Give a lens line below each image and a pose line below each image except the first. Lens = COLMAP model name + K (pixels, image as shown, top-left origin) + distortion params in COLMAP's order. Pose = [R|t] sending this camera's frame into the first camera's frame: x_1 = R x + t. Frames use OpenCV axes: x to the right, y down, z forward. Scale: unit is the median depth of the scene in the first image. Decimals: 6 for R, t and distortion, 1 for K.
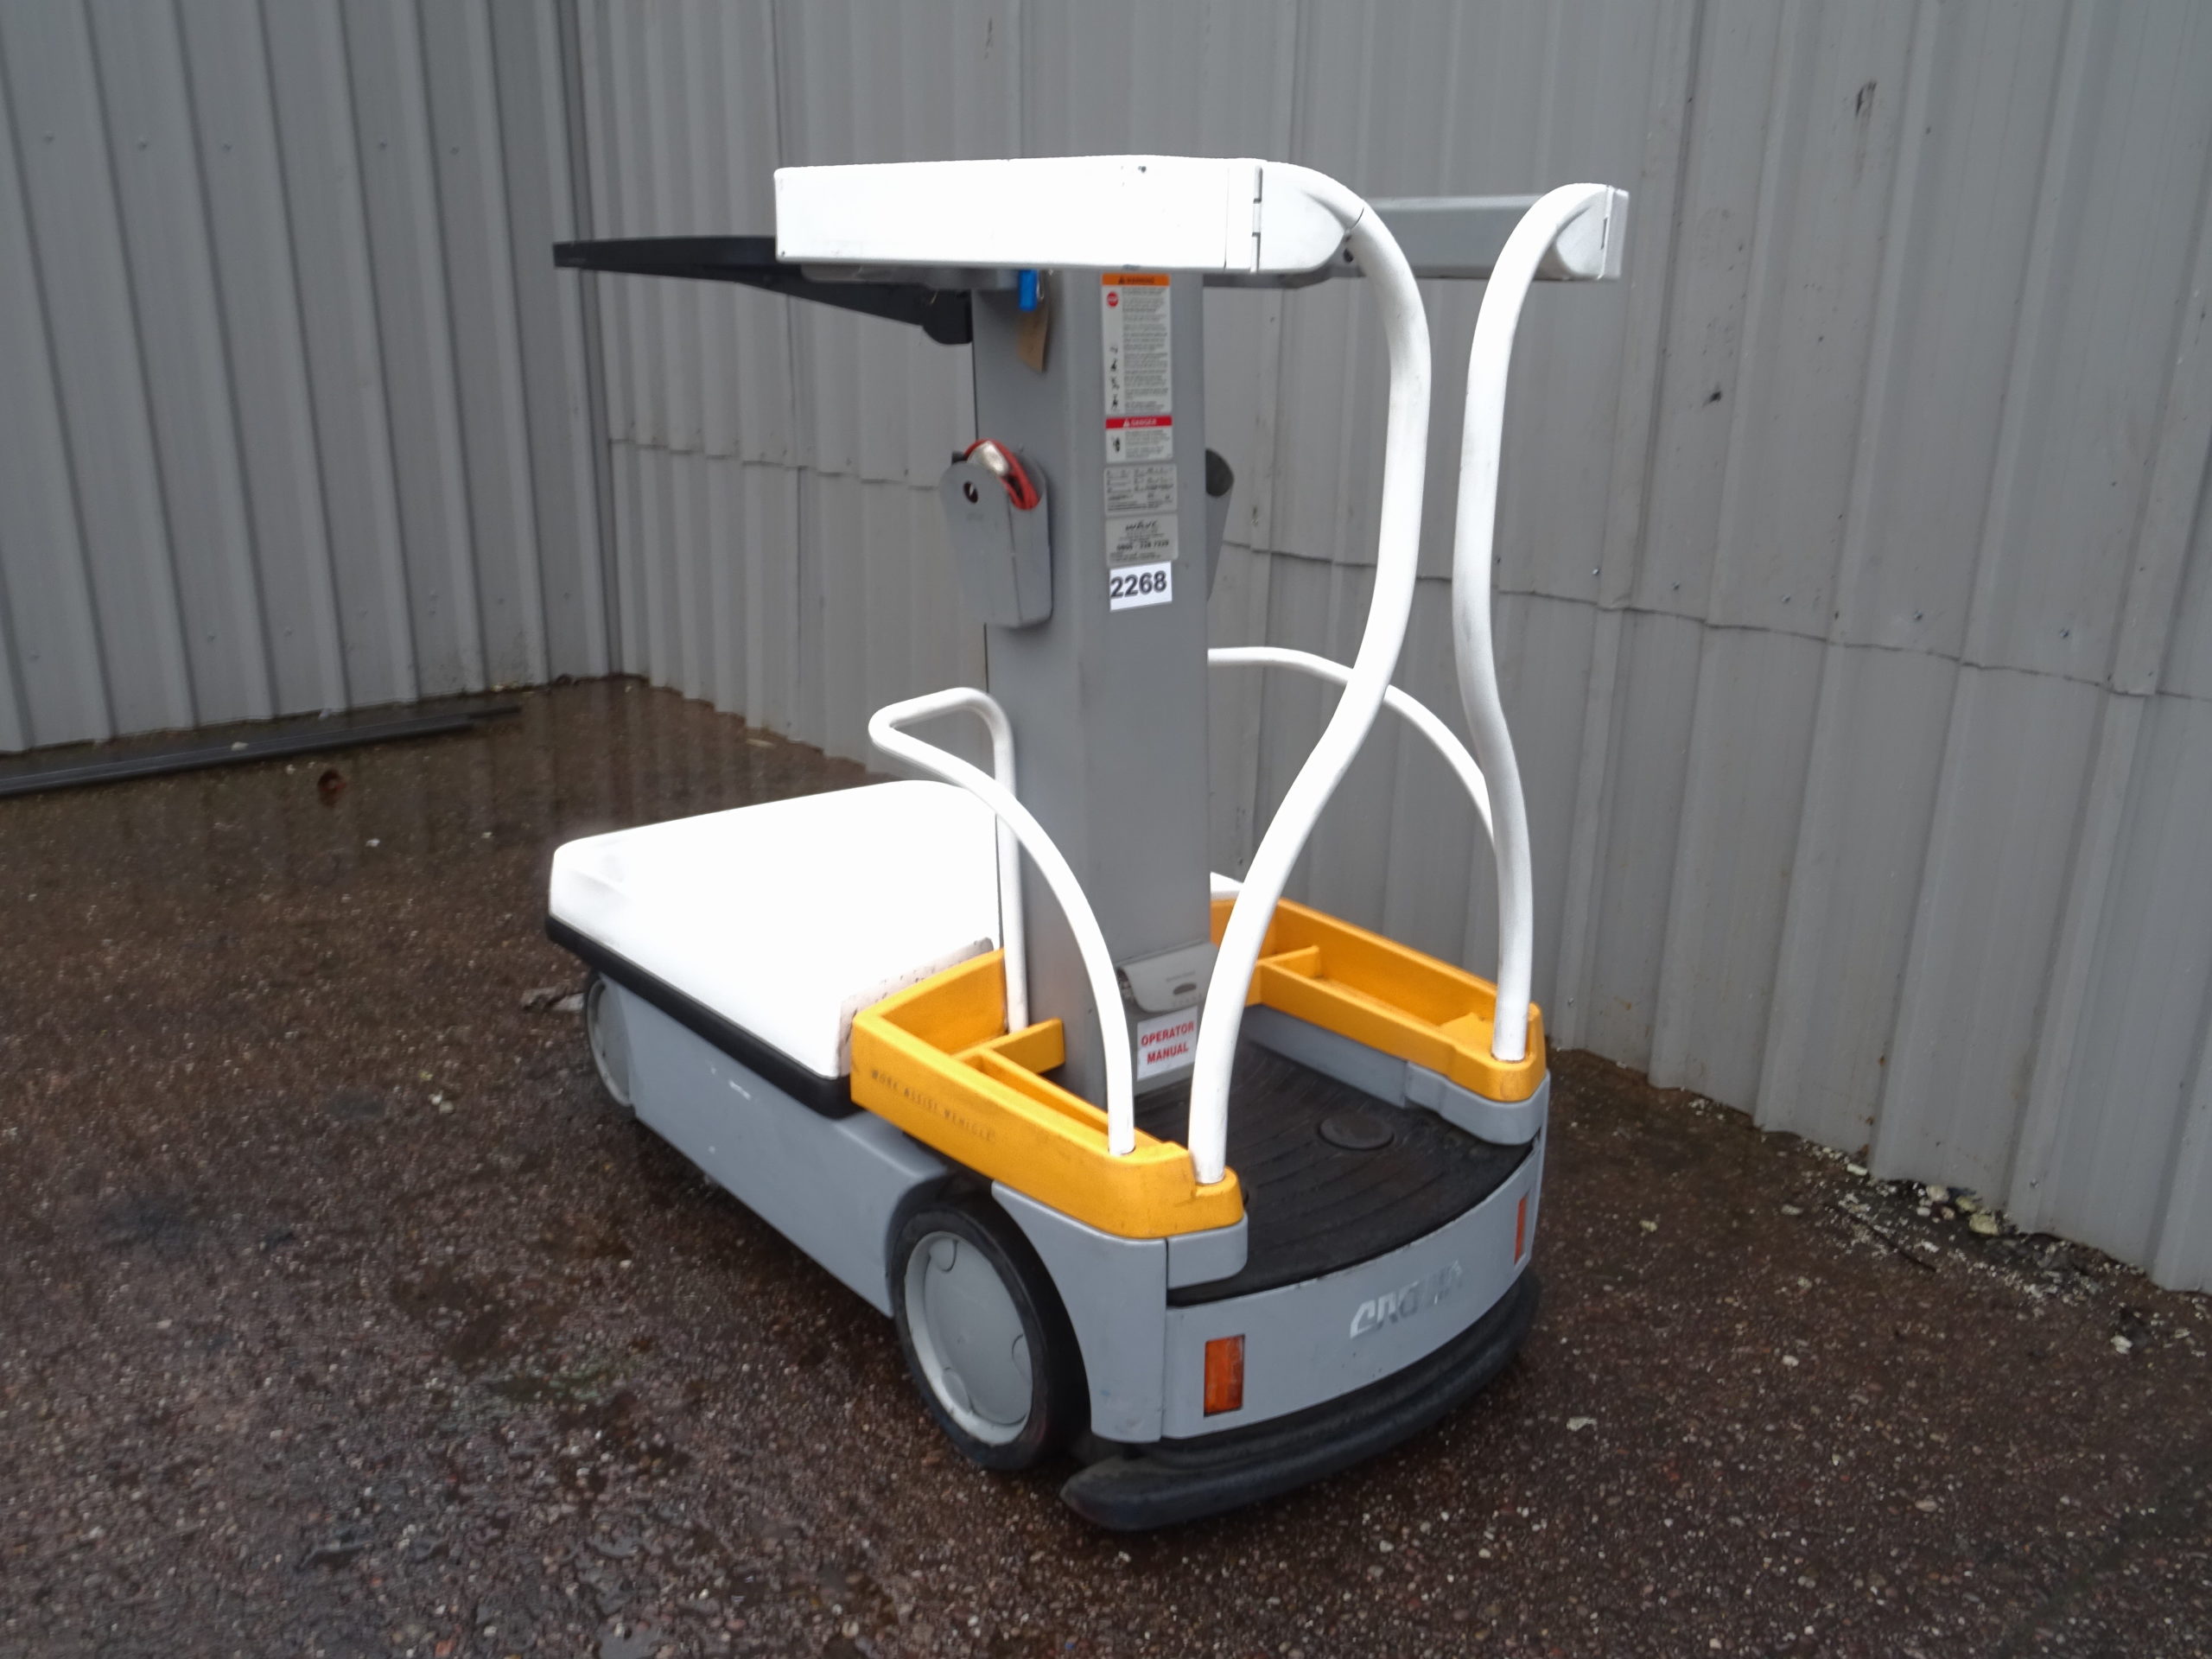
lens RADIAL K [[1806.5, 0, 1110.4], [0, 1806.5, 822.0], [0, 0, 1]] dist [0.044487, -0.028292]
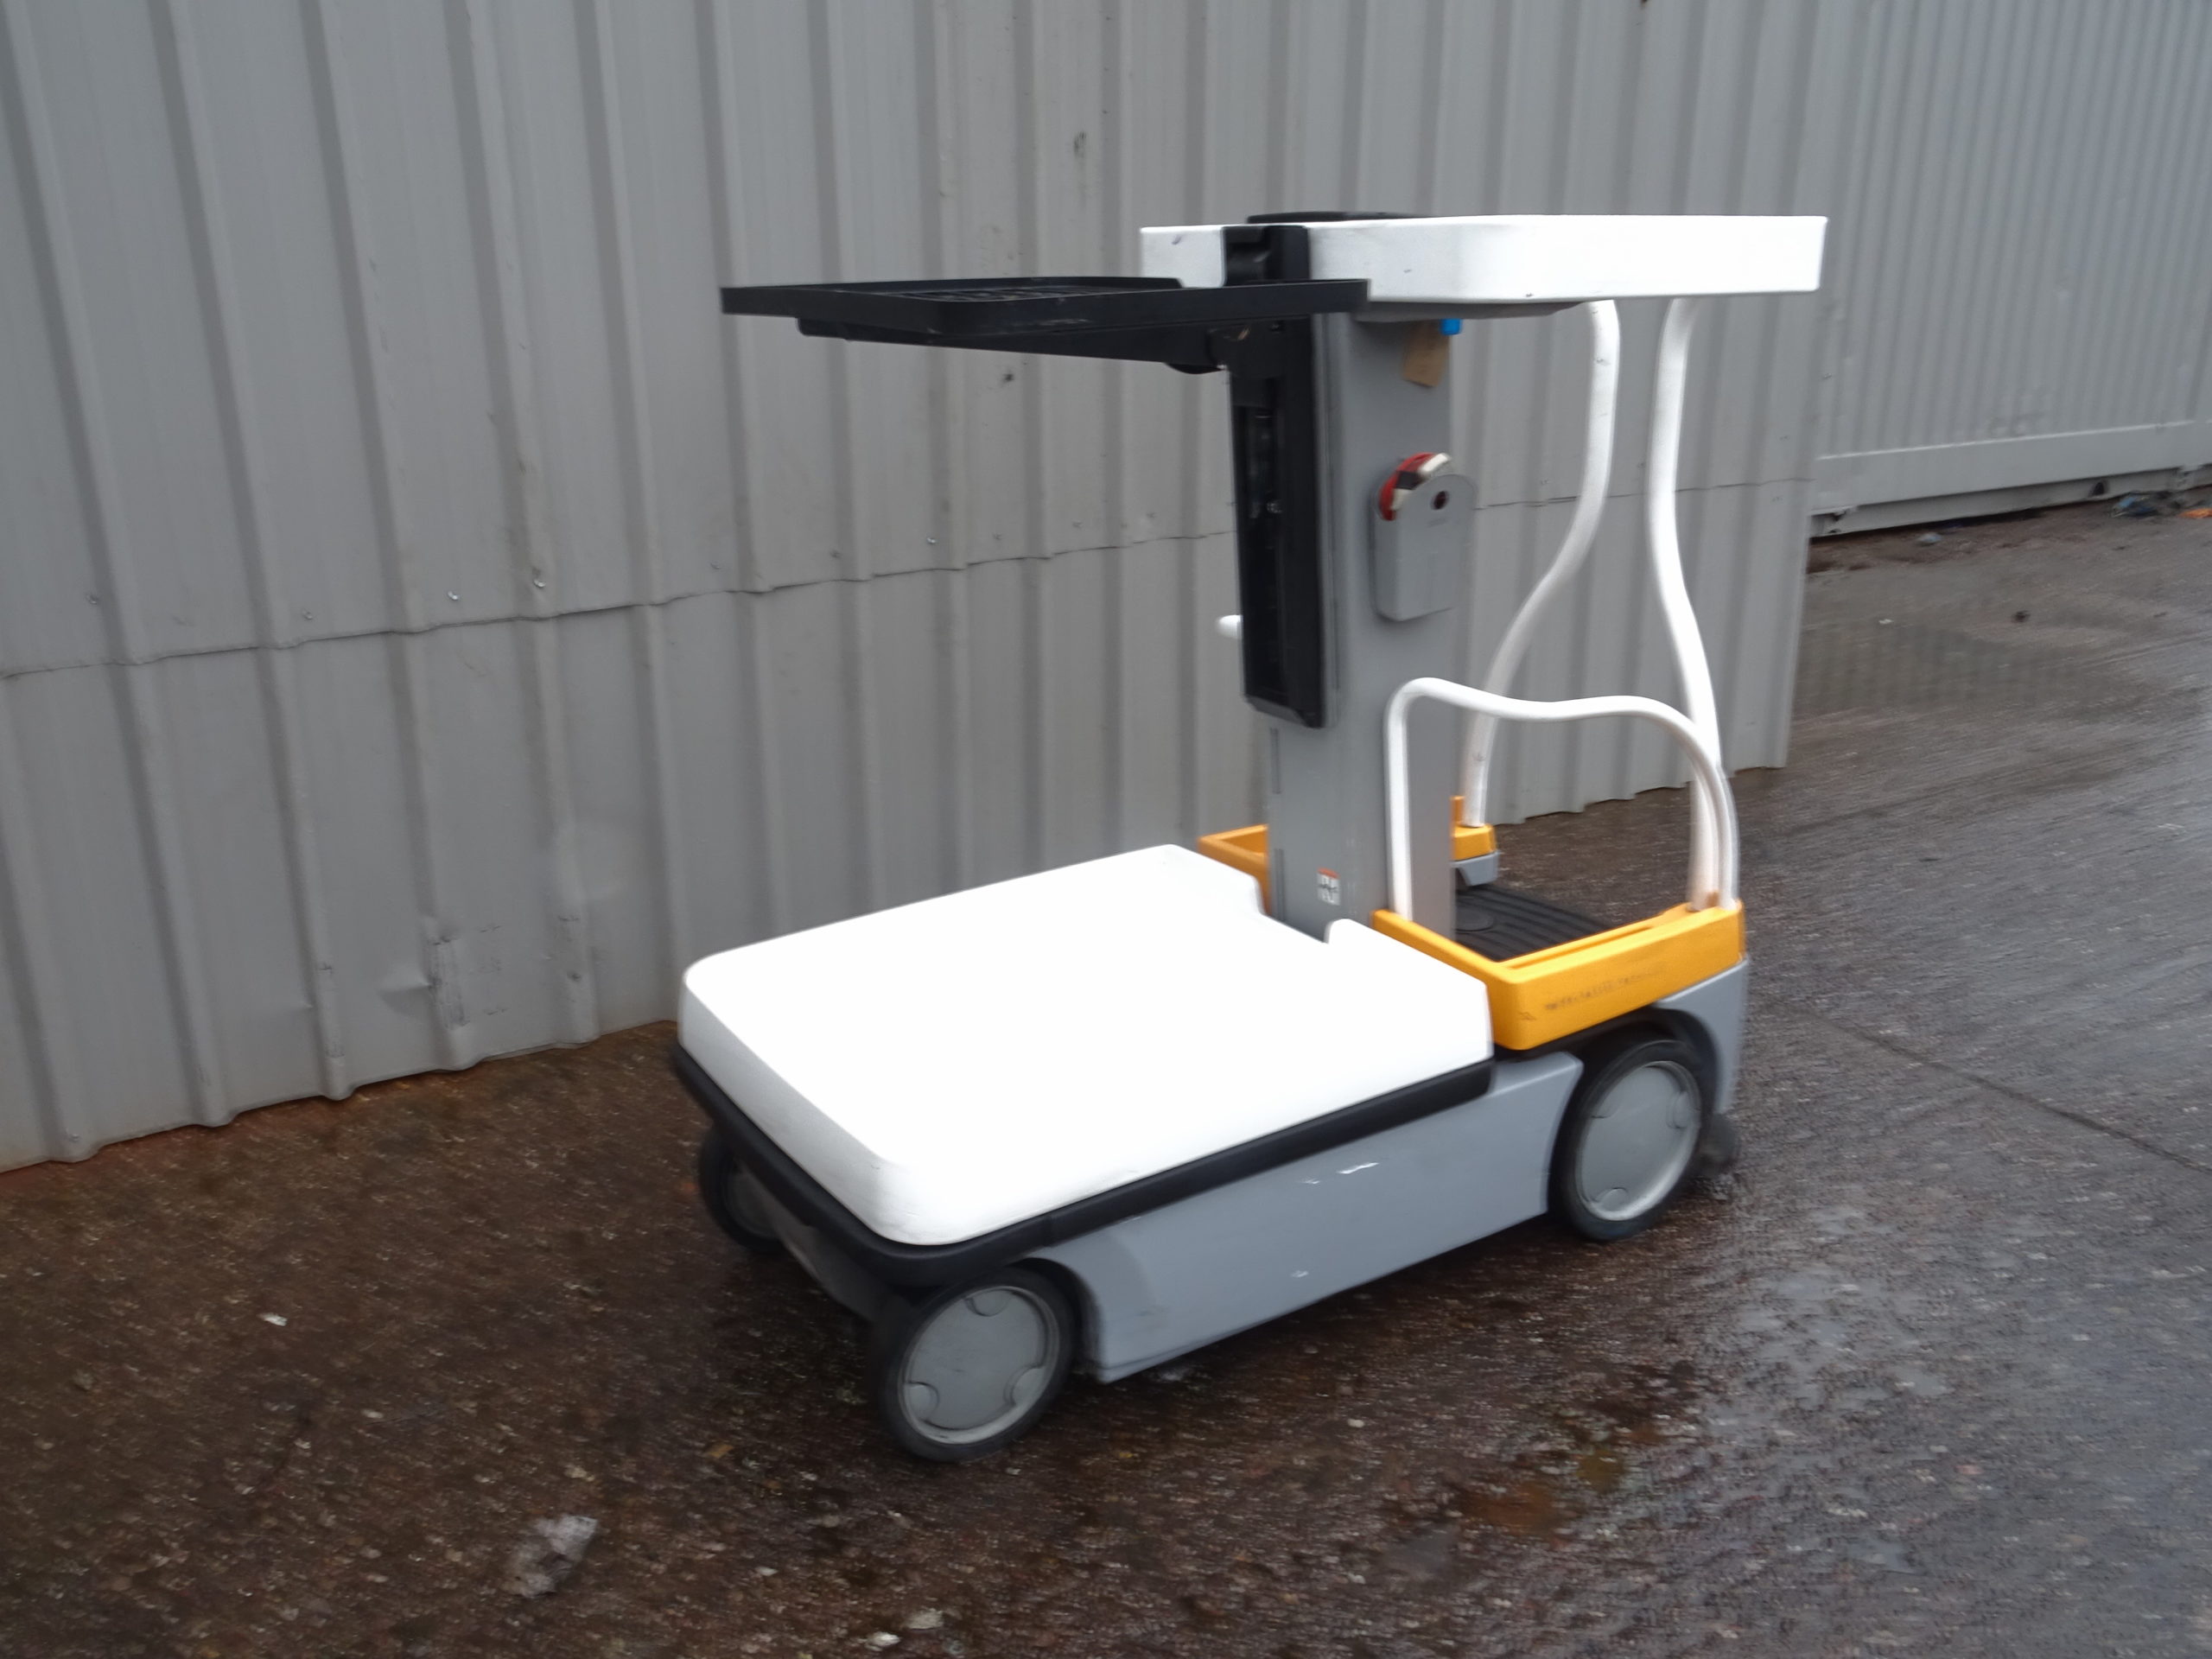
lens RADIAL K [[1806.5, 0, 1104.5], [0, 1806.5, 818.7], [0, 0, 1]] dist [0.044487, -0.028292]
pose [[0.128607, -0.319840, 0.938703, -1.155347], [0.297628, 0.915376, 0.271115, -0.349094], [-0.945980, 0.244517, 0.212917, 0.956161]]
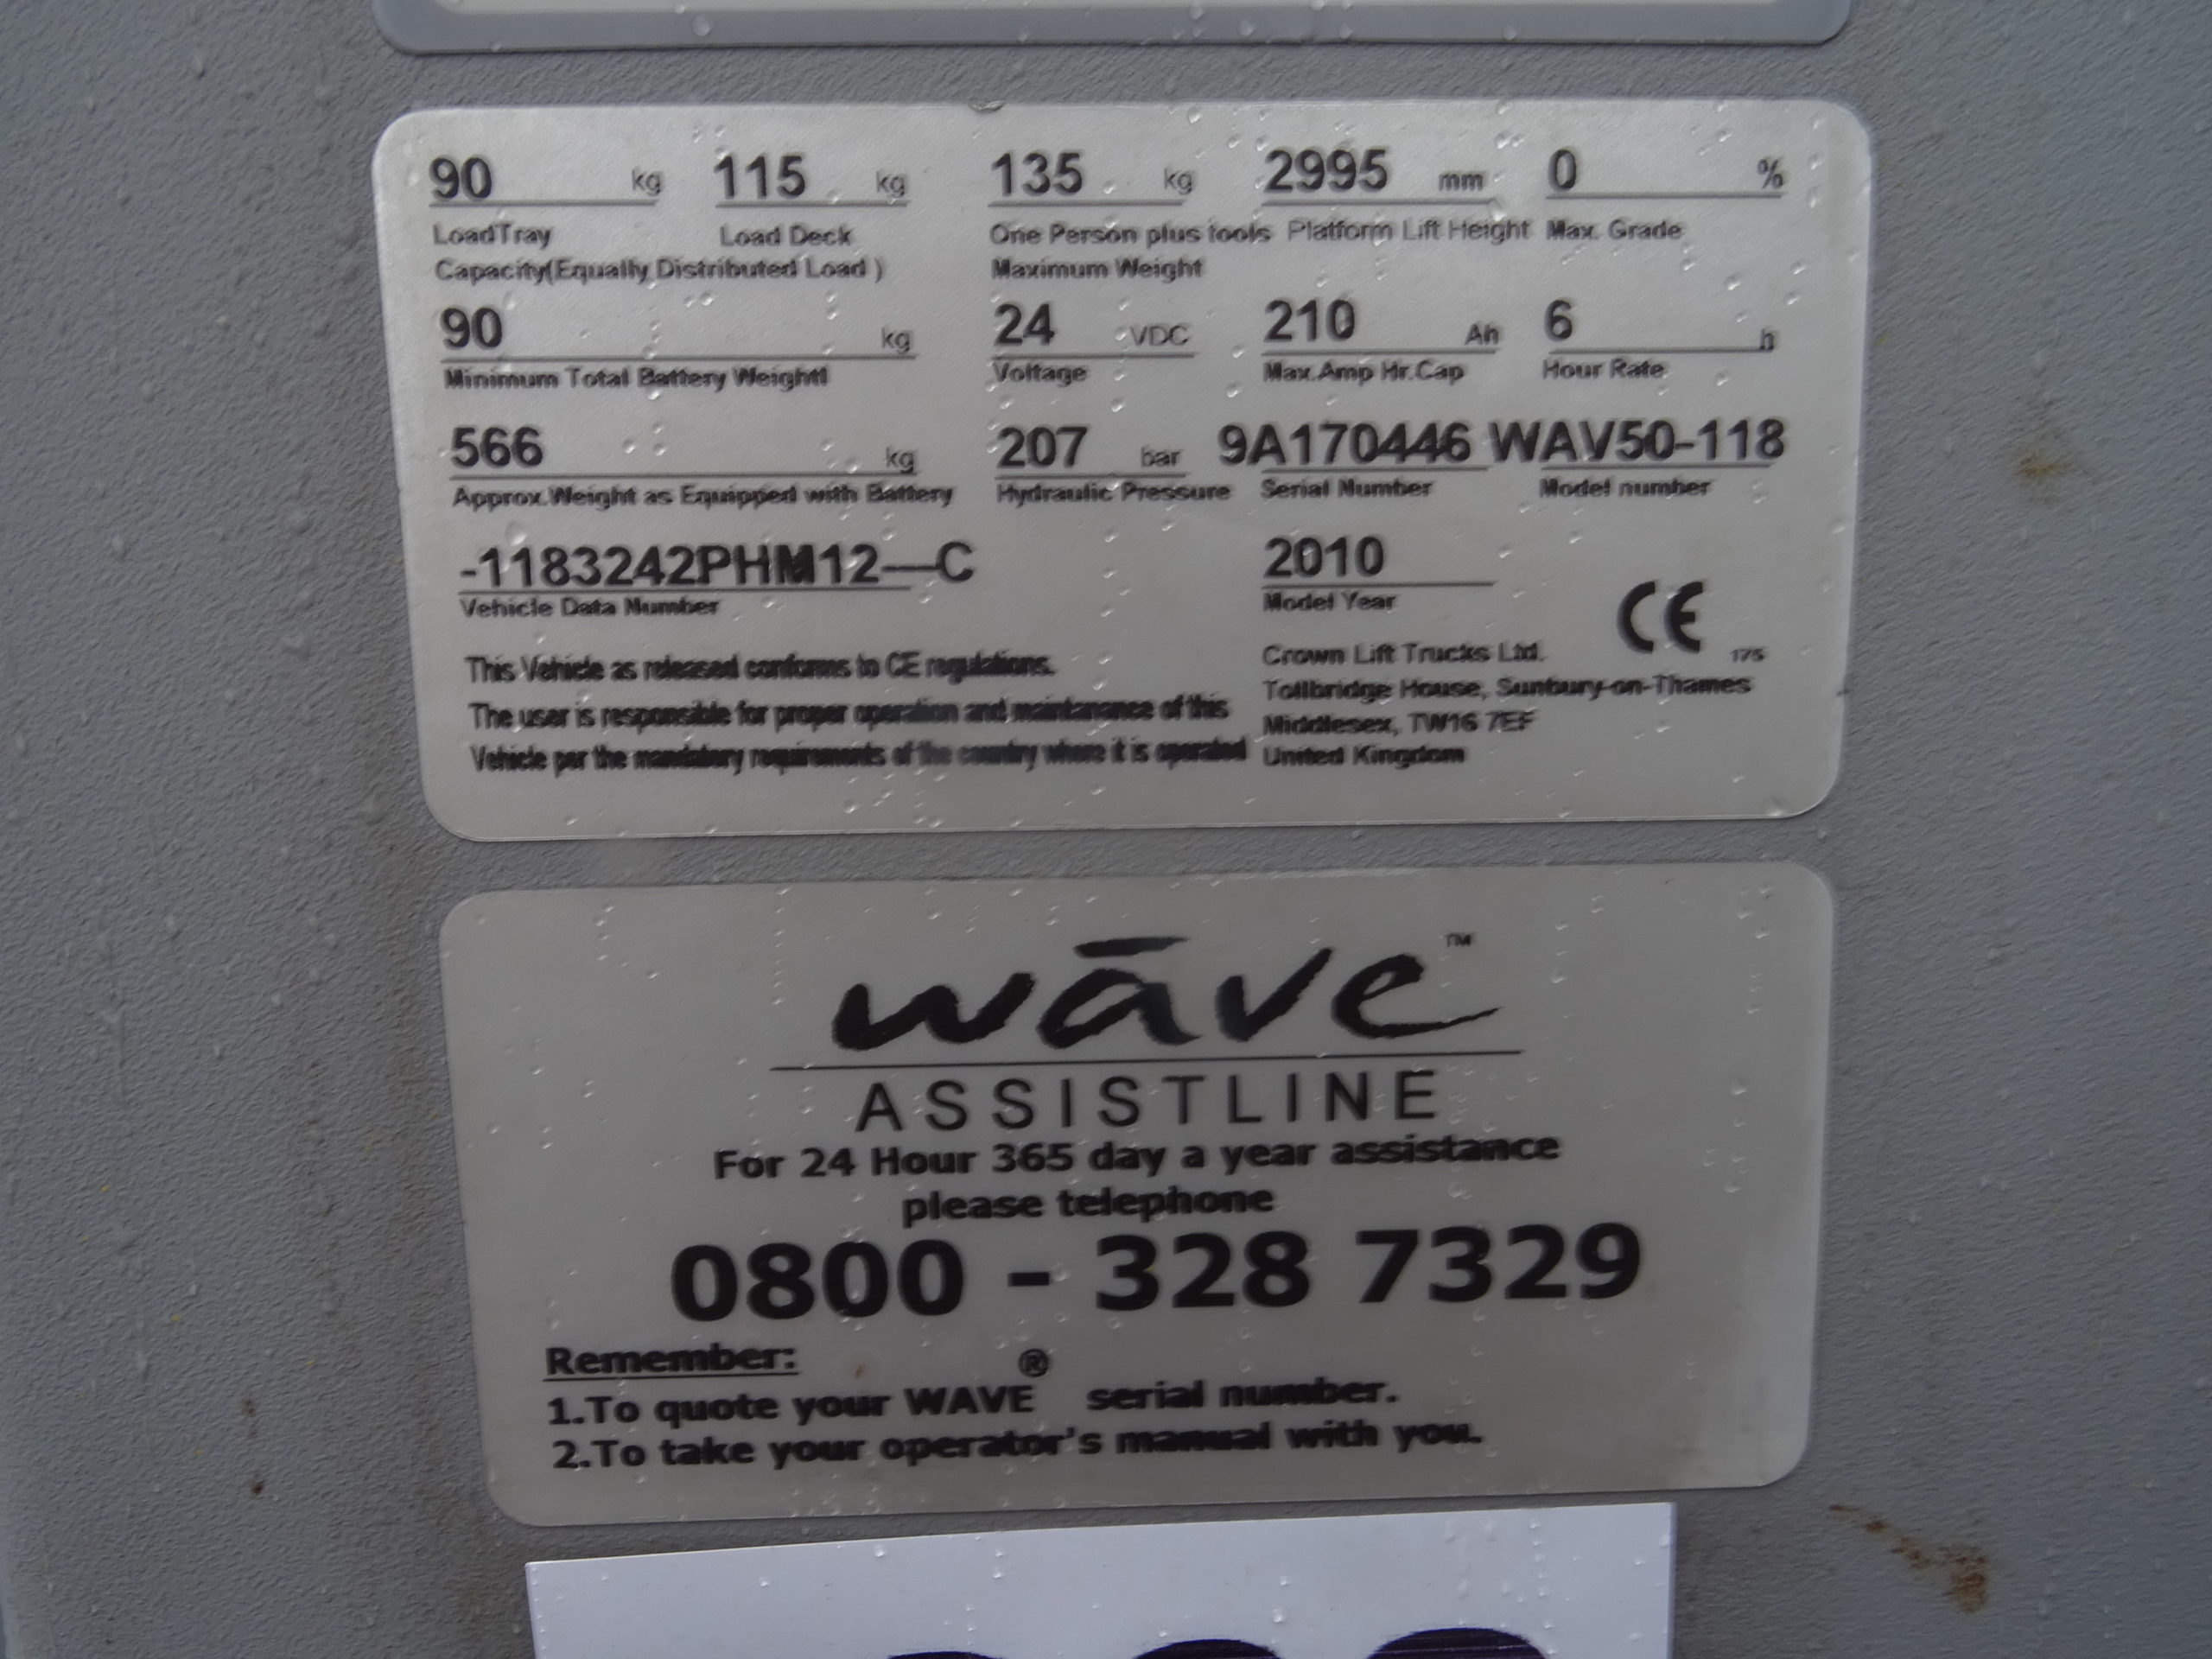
lens RADIAL K [[1586.0, 0, 1105.3], [0, 1586.0, 830.2], [0, 0, 1]] dist [0.006914, -0.009888]
pose [[0.783175, 0.126429, -0.608812, 0.050592], [-0.152944, 0.988199, 0.008468, -0.165718], [0.602698, 0.086482, 0.793269, 0.924696]]
